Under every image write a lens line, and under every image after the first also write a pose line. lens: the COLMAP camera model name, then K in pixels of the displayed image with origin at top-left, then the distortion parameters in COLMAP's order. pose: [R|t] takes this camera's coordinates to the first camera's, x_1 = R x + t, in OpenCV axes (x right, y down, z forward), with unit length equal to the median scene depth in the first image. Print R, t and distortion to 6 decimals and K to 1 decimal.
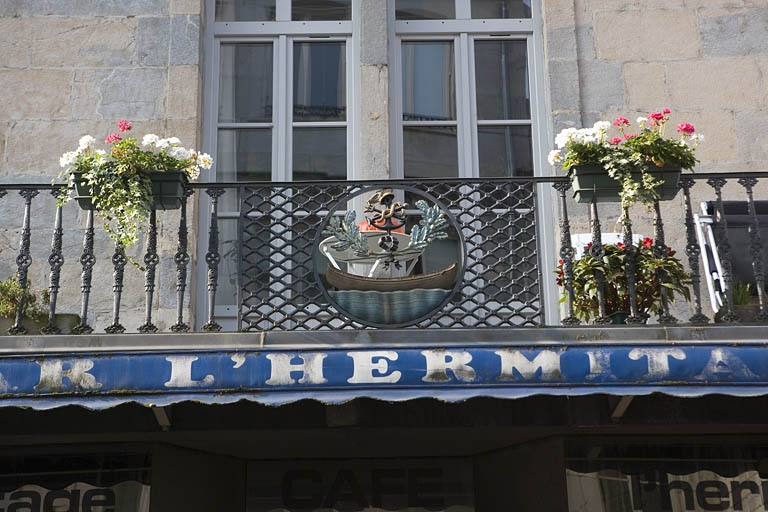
lens RADIAL K [[1491.1, 0, 384.0], [0, 1491.1, 256.0], [0, 0, 1]] dist [0.242525, 0.012774]
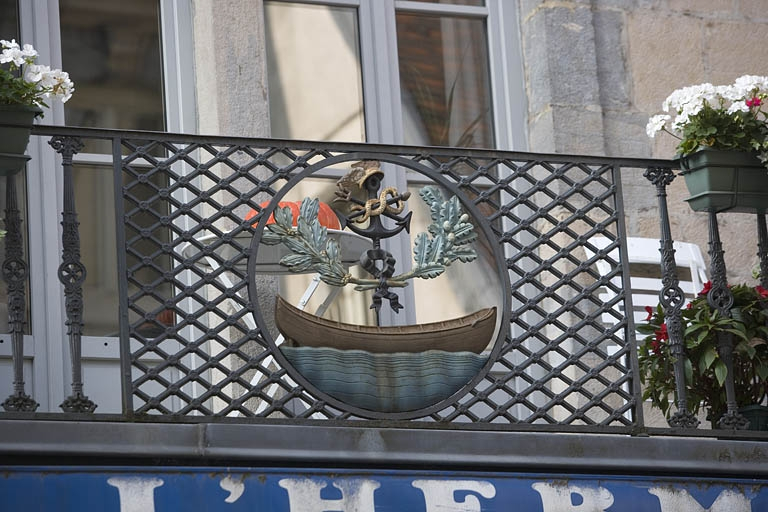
lens RADIAL K [[3485.4, 0, 384.0], [0, 3485.4, 256.0], [0, 0, 1]] dist [1.013189, -0.769739]
pose [[0.936202, 0.057623, 0.346706, -0.448967], [-0.082198, 0.995008, 0.056587, -0.085378], [-0.341715, -0.081475, 0.936265, -0.216228]]
